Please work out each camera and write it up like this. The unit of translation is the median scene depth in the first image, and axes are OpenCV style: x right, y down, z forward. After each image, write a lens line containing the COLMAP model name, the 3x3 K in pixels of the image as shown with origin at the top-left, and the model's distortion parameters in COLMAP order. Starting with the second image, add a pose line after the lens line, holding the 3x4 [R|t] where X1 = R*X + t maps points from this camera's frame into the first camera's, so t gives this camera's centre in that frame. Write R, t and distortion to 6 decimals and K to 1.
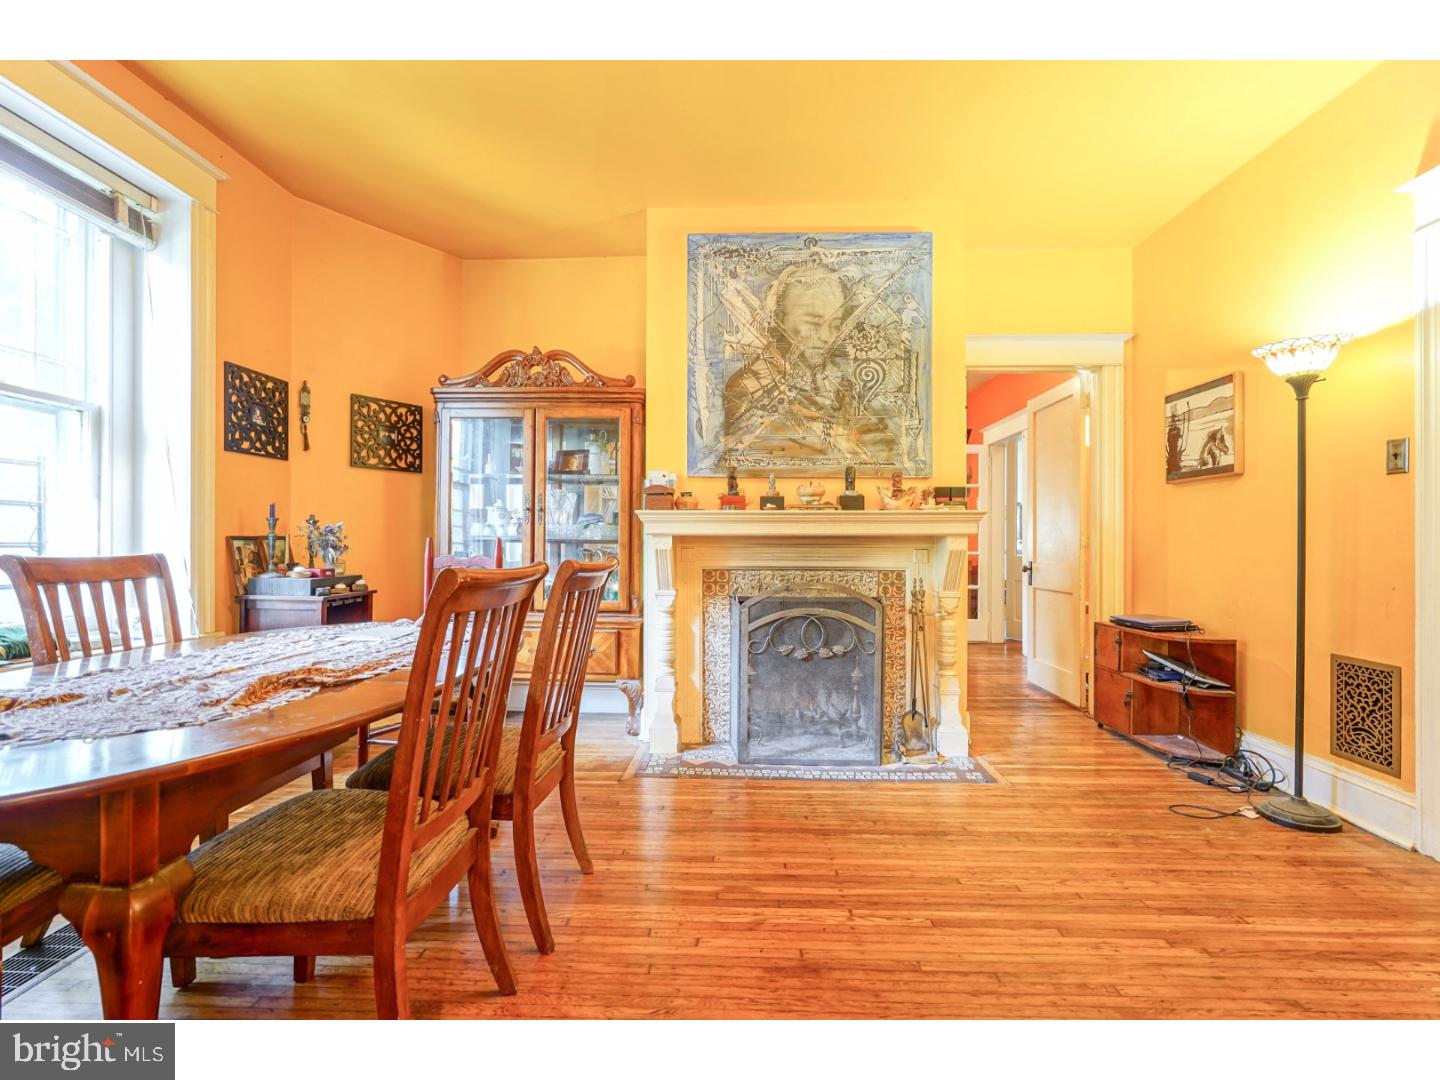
lens RADIAL K [[670.6, 0, 717.7], [0, 670.6, 542.1], [0, 0, 1]] dist [-0.004264, 0.001779]
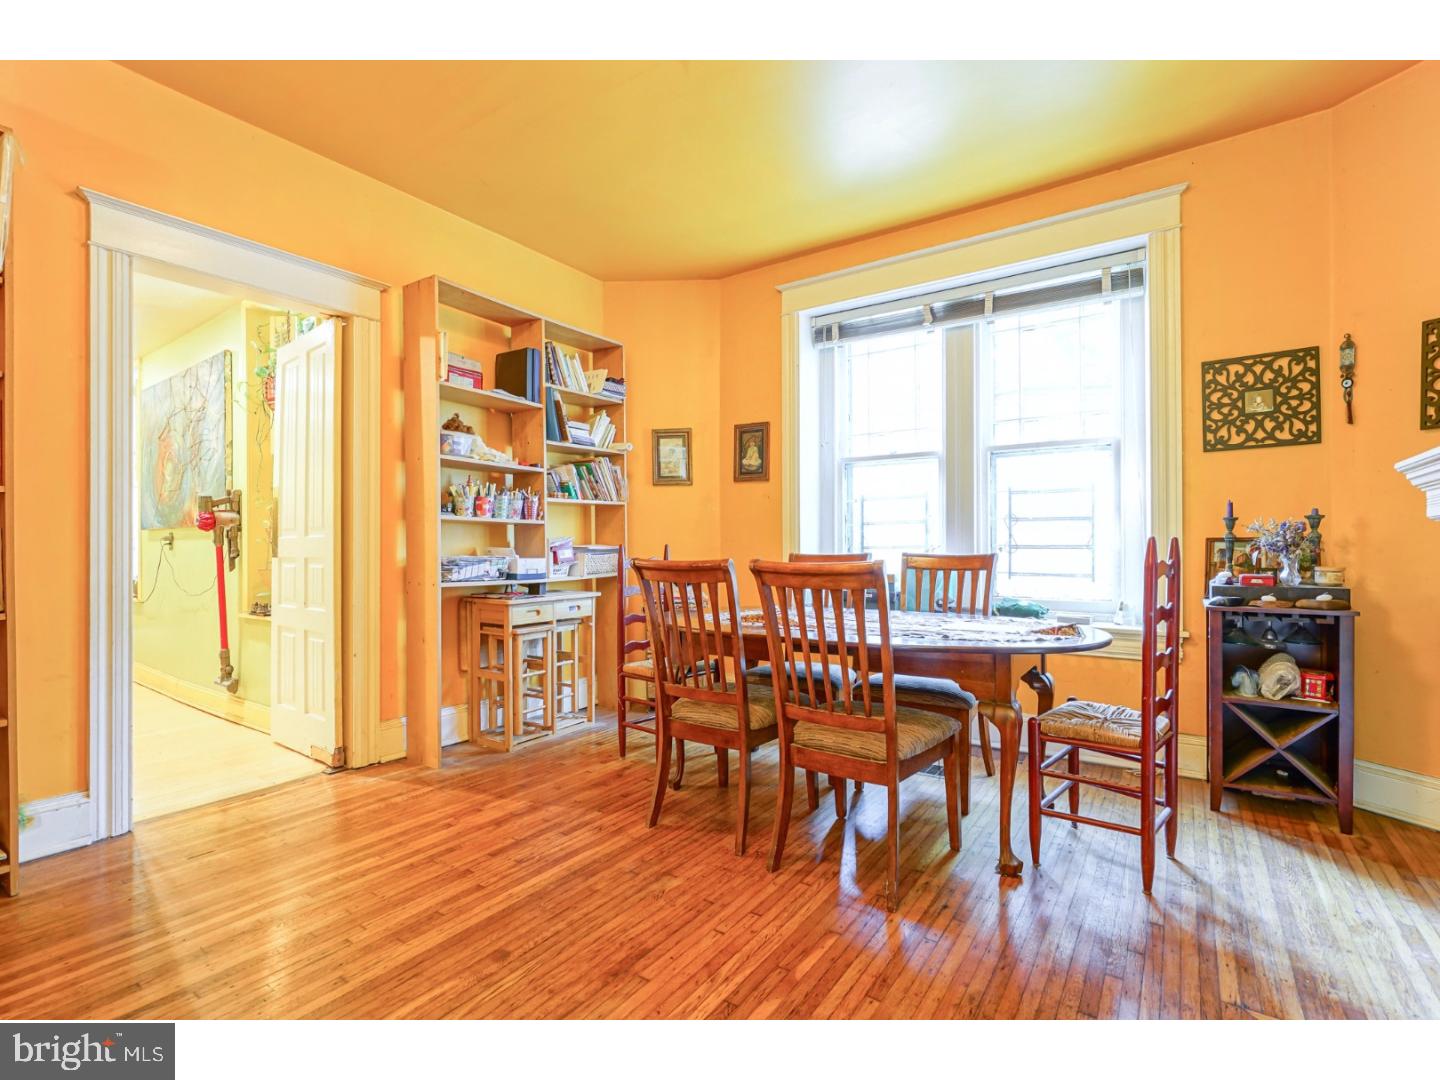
lens RADIAL K [[670.6, 0, 717.6], [0, 670.6, 540.9], [0, 0, 1]] dist [-0.004264, 0.001779]
pose [[-0.555731, -0.001192, -0.831361, 0.453937], [0.002885, 0.999990, -0.003362, -0.004224], [0.831357, -0.004267, -0.555722, 0.897057]]
